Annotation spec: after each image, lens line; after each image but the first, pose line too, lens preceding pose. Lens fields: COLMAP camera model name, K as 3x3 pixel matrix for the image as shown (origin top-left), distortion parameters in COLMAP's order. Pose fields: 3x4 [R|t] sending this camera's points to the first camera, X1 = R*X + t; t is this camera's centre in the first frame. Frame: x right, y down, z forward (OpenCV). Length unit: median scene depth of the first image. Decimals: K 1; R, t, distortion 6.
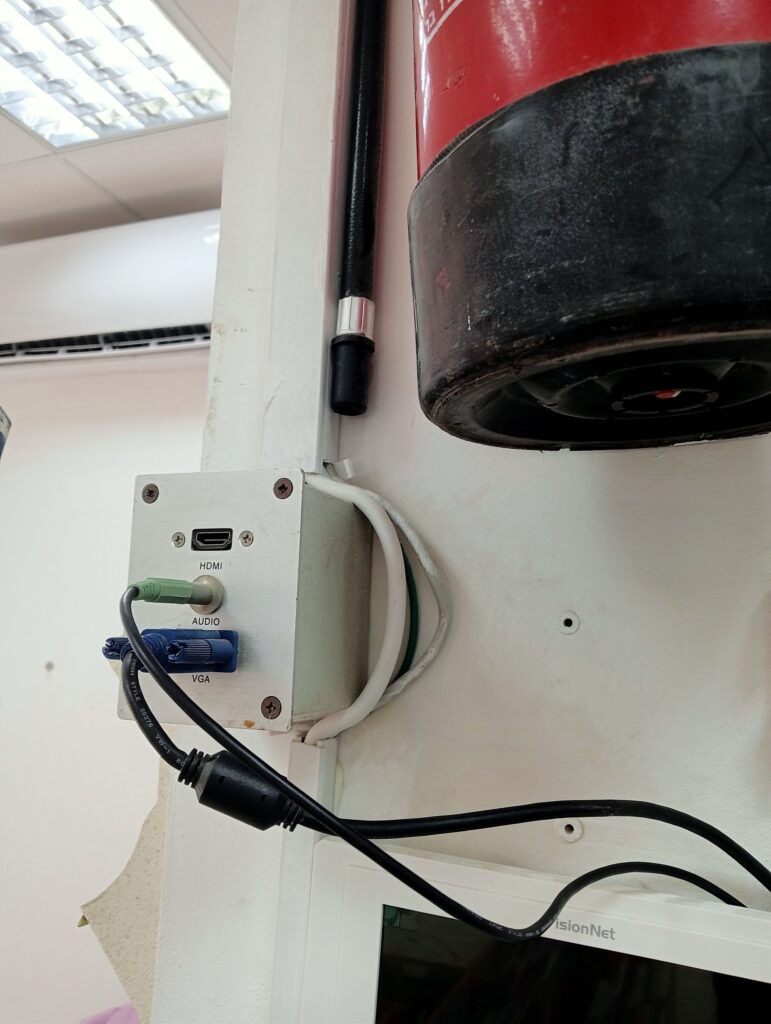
lens RADIAL K [[830.8, 0, 385.5], [0, 830.8, 512.0], [0, 0, 1]] dist [0.085235, -0.228816]
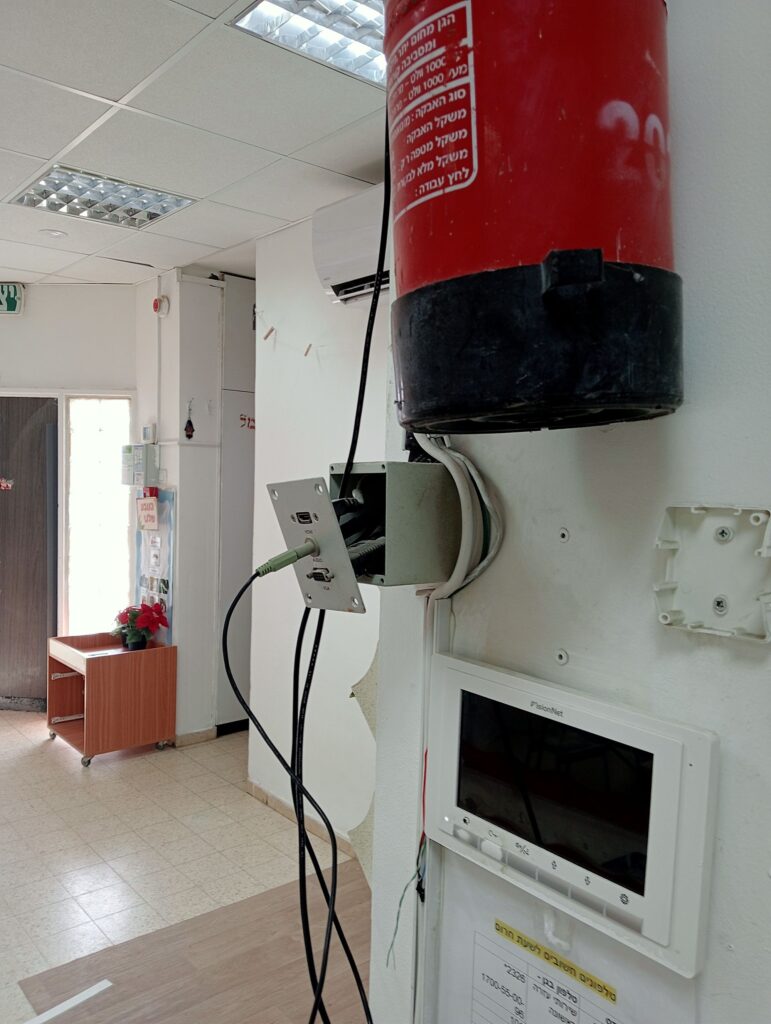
lens RADIAL K [[819.0, 0, 385.5], [0, 819.0, 512.0], [0, 0, 1]] dist [0.003760, -0.003211]
pose [[0.877672, -0.011272, -0.479130, 0.680073], [0.088052, 0.986498, 0.138087, -0.161169], [0.471104, -0.163383, 0.866814, -0.526862]]
